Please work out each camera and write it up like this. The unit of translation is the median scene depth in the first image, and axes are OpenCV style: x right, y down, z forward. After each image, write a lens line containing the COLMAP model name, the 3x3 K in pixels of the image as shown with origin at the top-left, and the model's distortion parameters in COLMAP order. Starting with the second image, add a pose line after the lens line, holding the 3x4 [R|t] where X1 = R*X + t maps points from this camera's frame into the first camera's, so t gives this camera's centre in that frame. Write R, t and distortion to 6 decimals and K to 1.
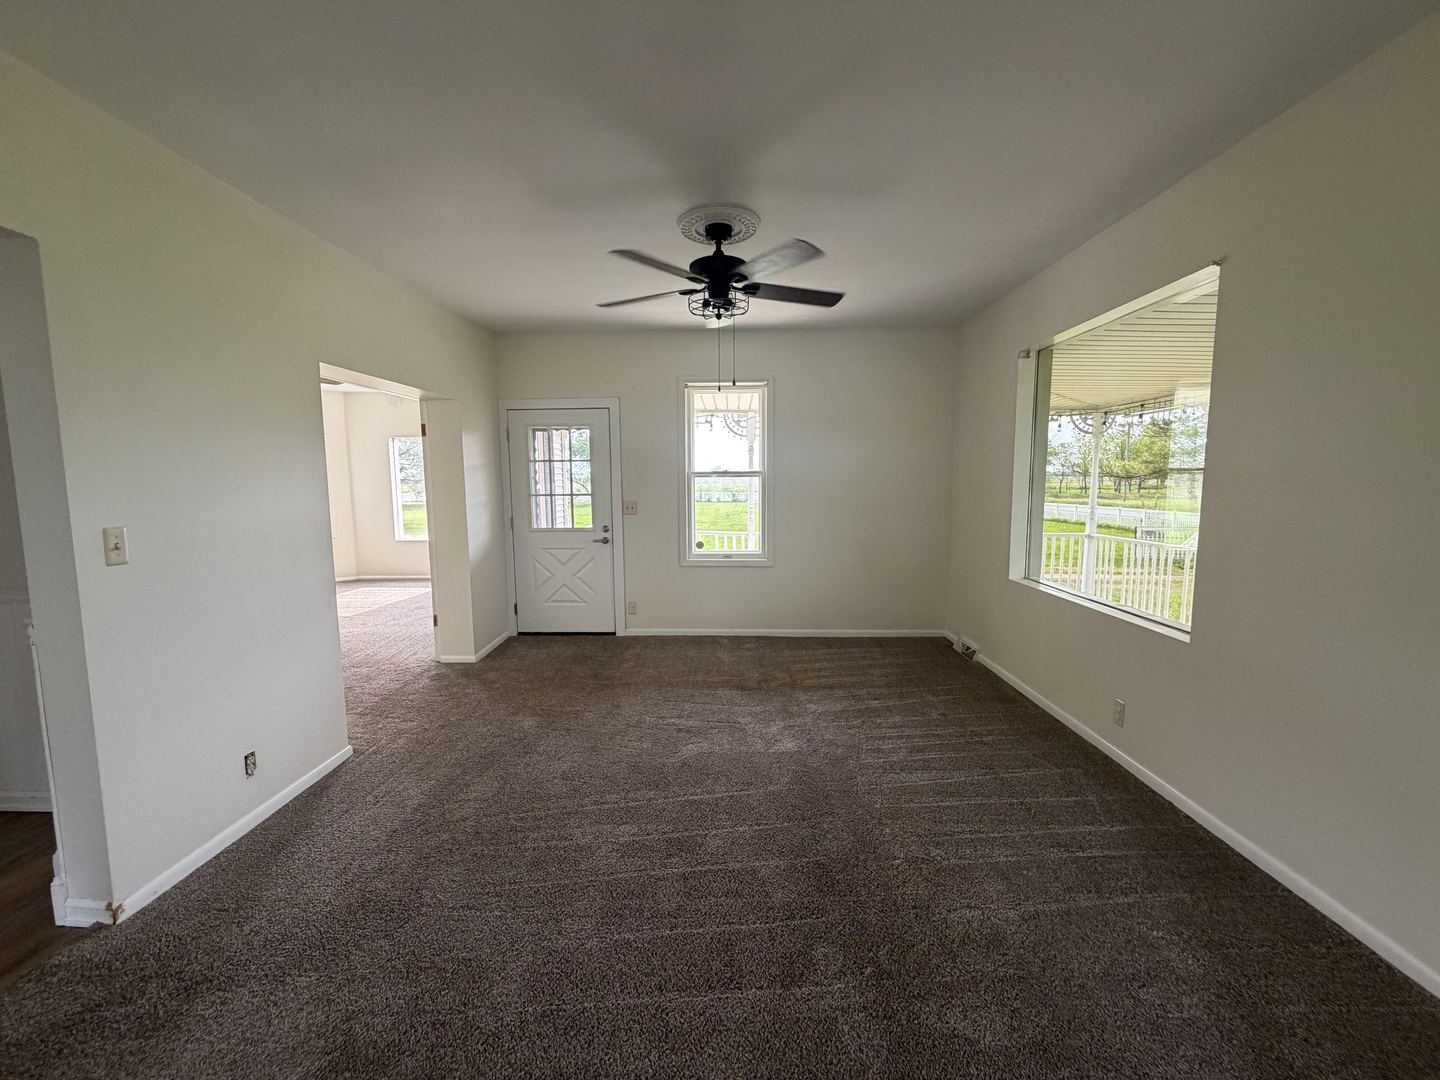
lens RADIAL K [[573.8, 0, 709.1], [0, 573.8, 538.5], [0, 0, 1]] dist [0.001198, -0.000011]
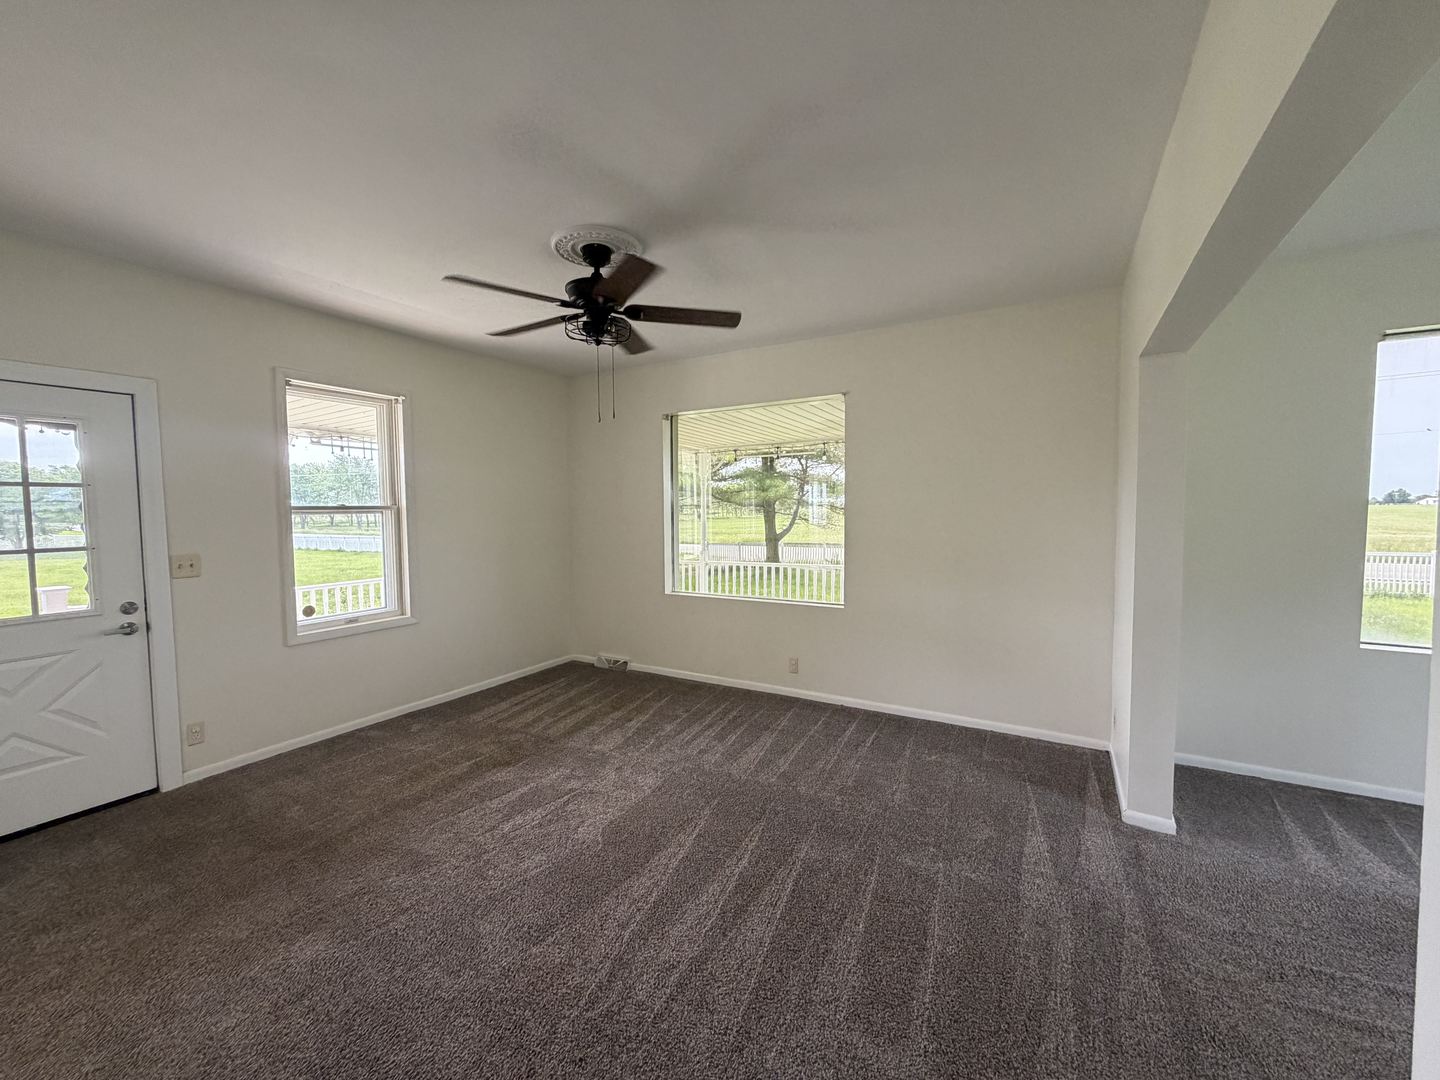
lens RADIAL K [[573.8, 0, 717.8], [0, 573.8, 546.7], [0, 0, 1]] dist [0.001198, -0.000011]
pose [[0.475529, -0.055763, 0.877931, -0.481798], [0.095620, 0.995352, 0.011429, -0.033850], [-0.874488, 0.078513, 0.478651, 0.279623]]
